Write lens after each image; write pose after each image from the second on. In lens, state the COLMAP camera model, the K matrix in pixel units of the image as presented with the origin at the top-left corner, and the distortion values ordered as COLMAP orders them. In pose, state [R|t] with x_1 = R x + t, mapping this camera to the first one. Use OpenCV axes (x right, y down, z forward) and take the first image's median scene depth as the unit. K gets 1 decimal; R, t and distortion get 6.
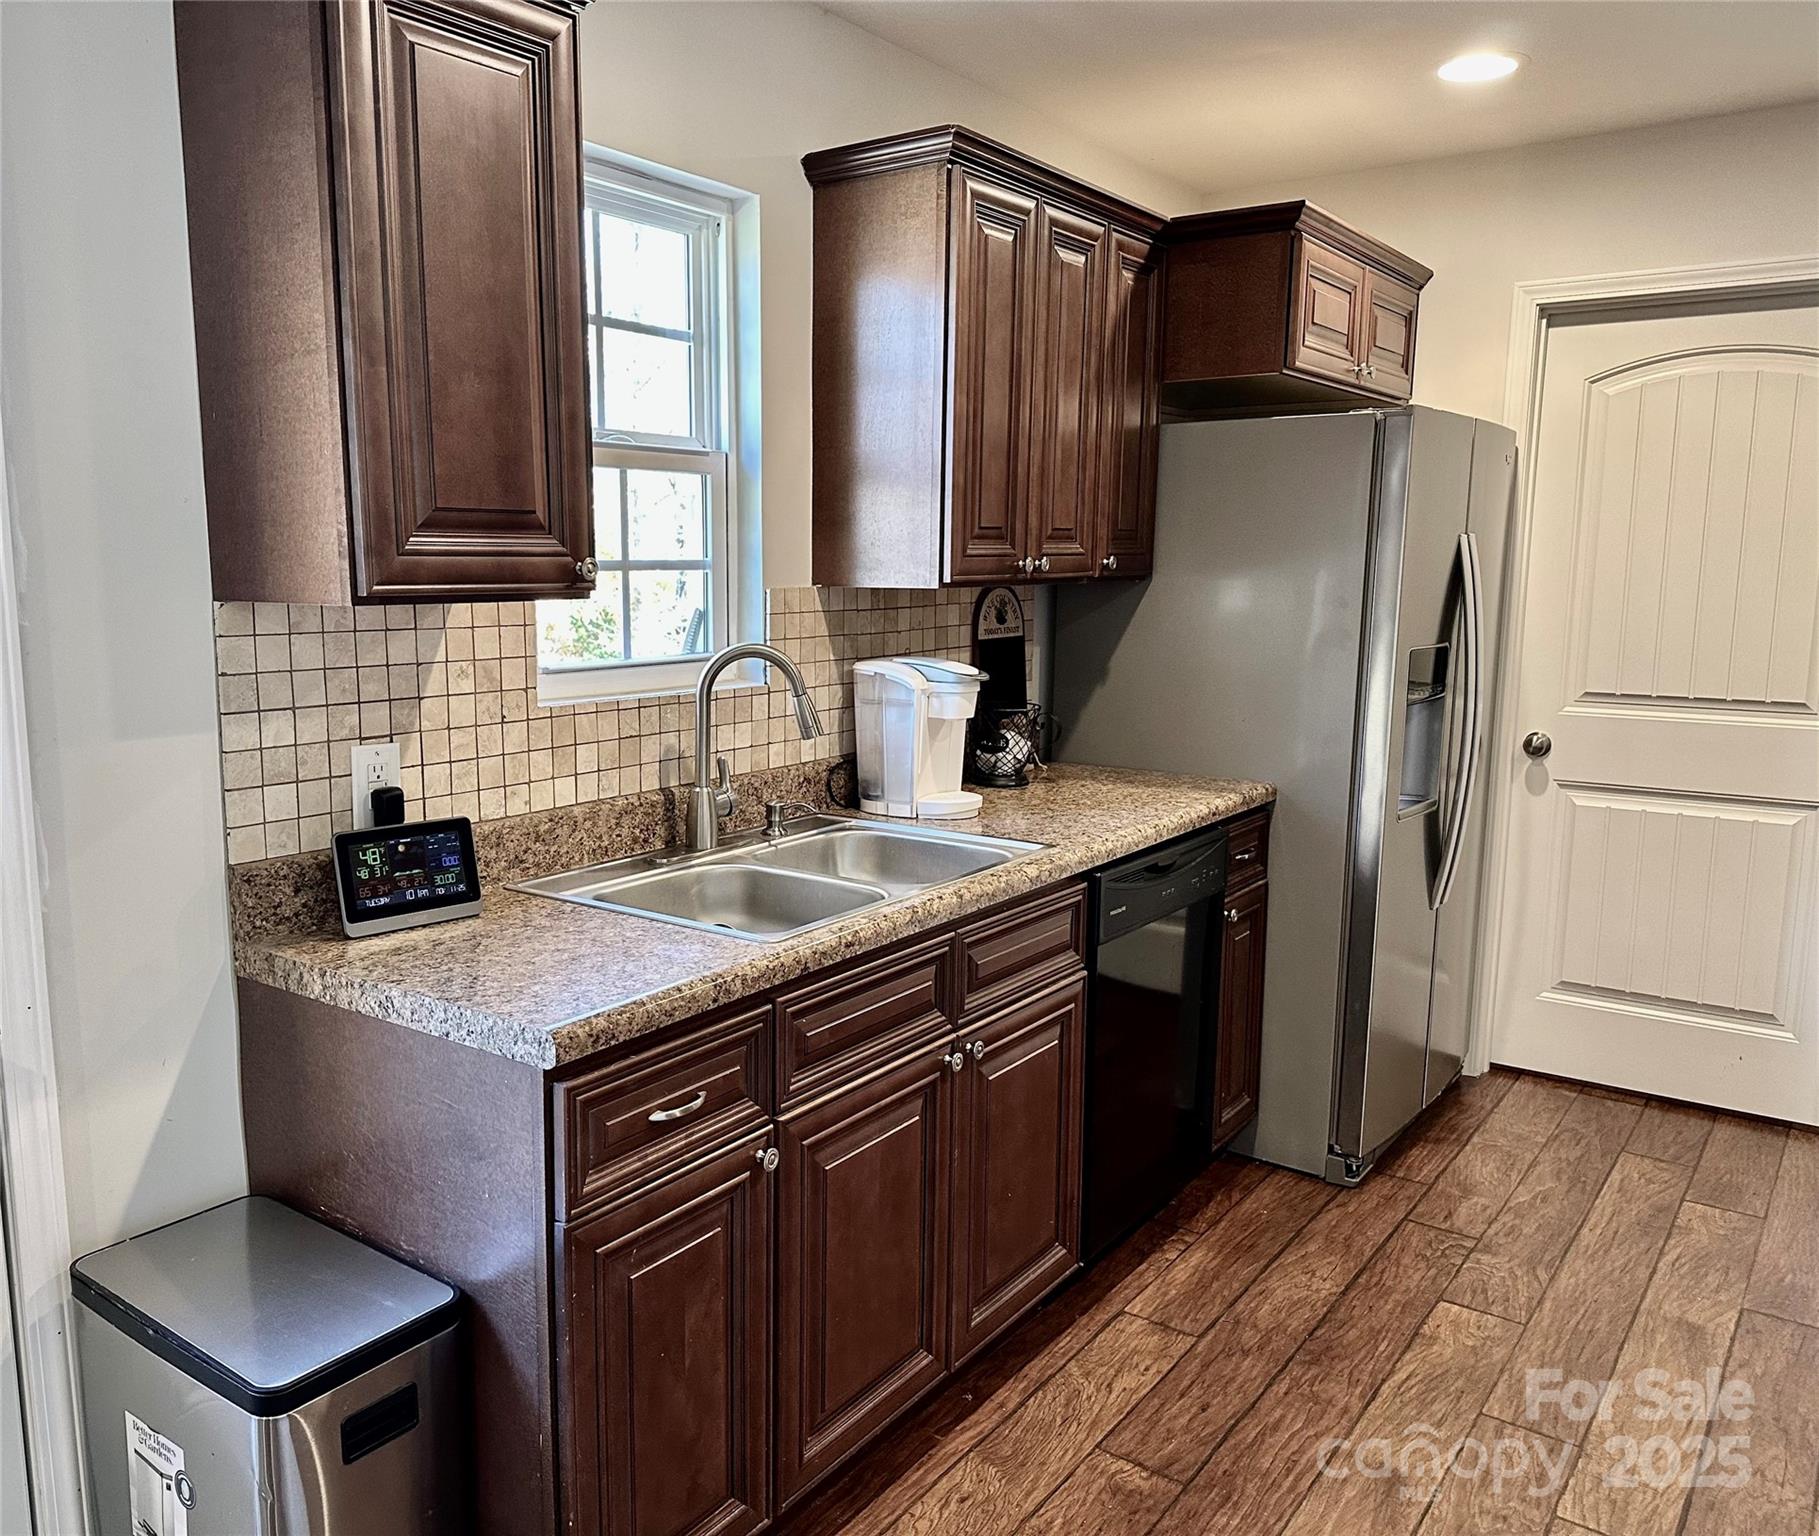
lens RADIAL K [[1418.4, 0, 898.5], [0, 1418.4, 774.8], [0, 0, 1]] dist [0.027400, -0.009165]
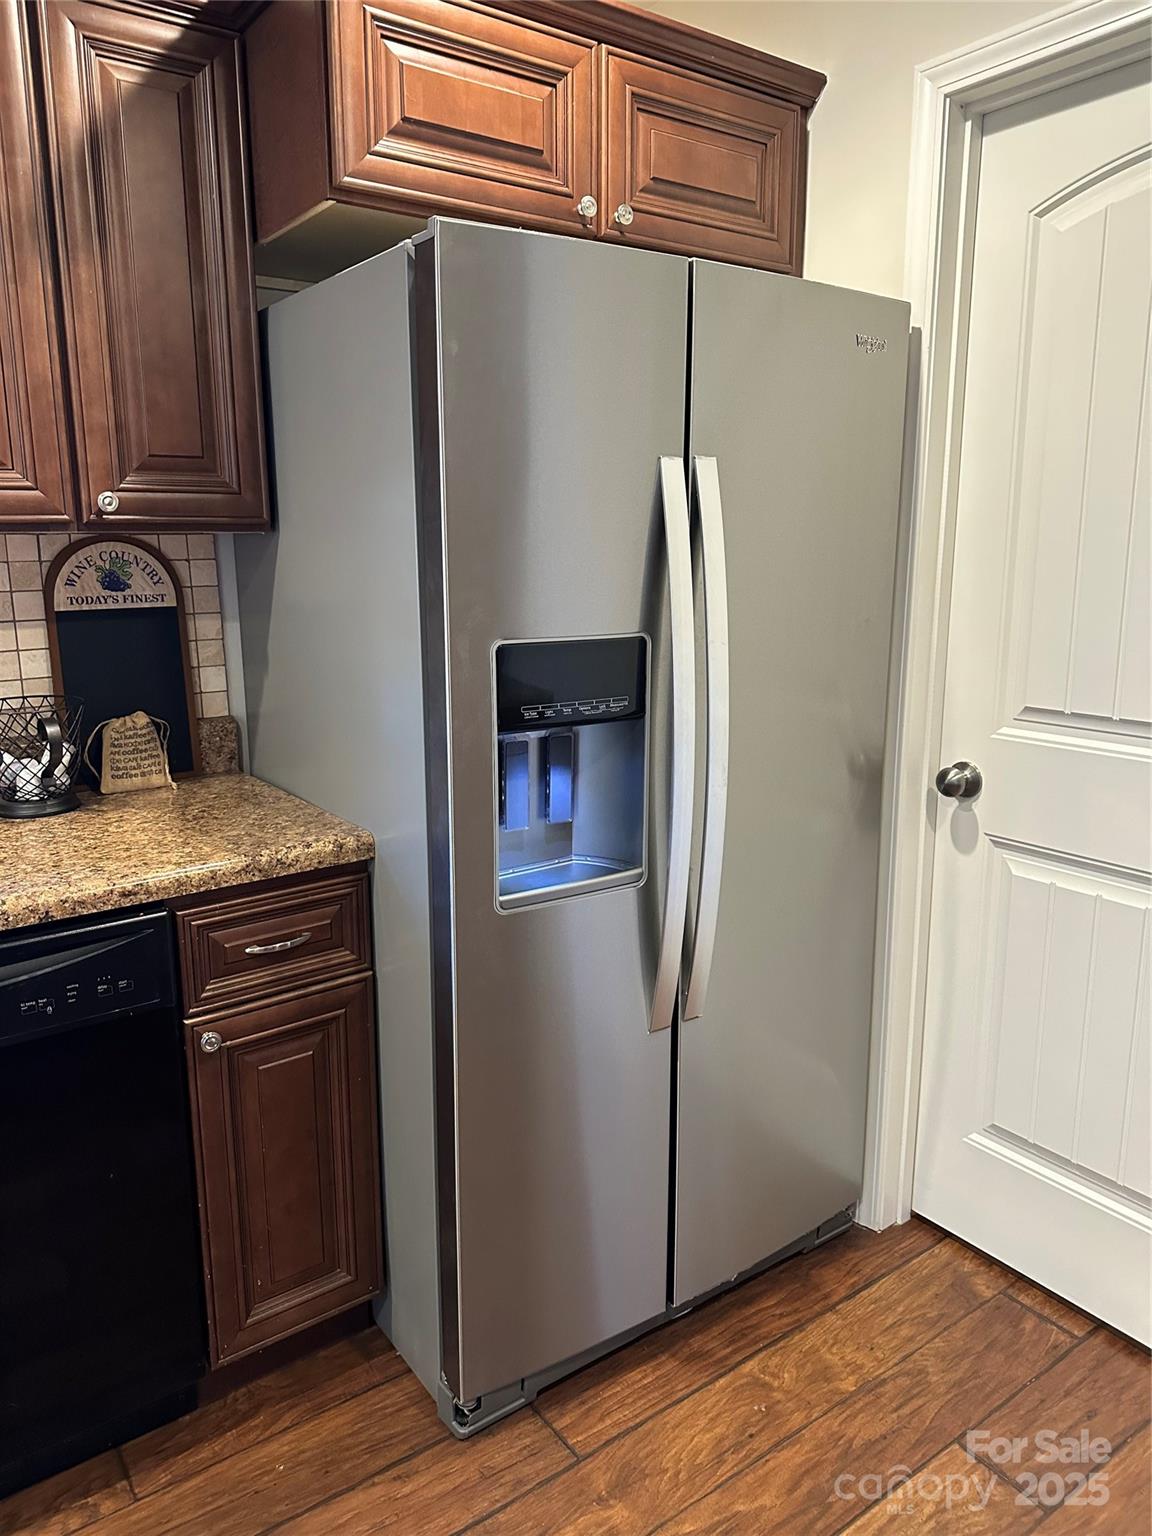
lens RADIAL K [[1096.4, 0, 586.2], [0, 1096.4, 762.9], [0, 0, 1]] dist [0.027064, -0.007032]
pose [[0.954687, 0.055125, -0.292460, 0.486011], [-0.042349, 0.997859, 0.049845, -0.054160], [0.294582, -0.035201, 0.954978, 0.505423]]
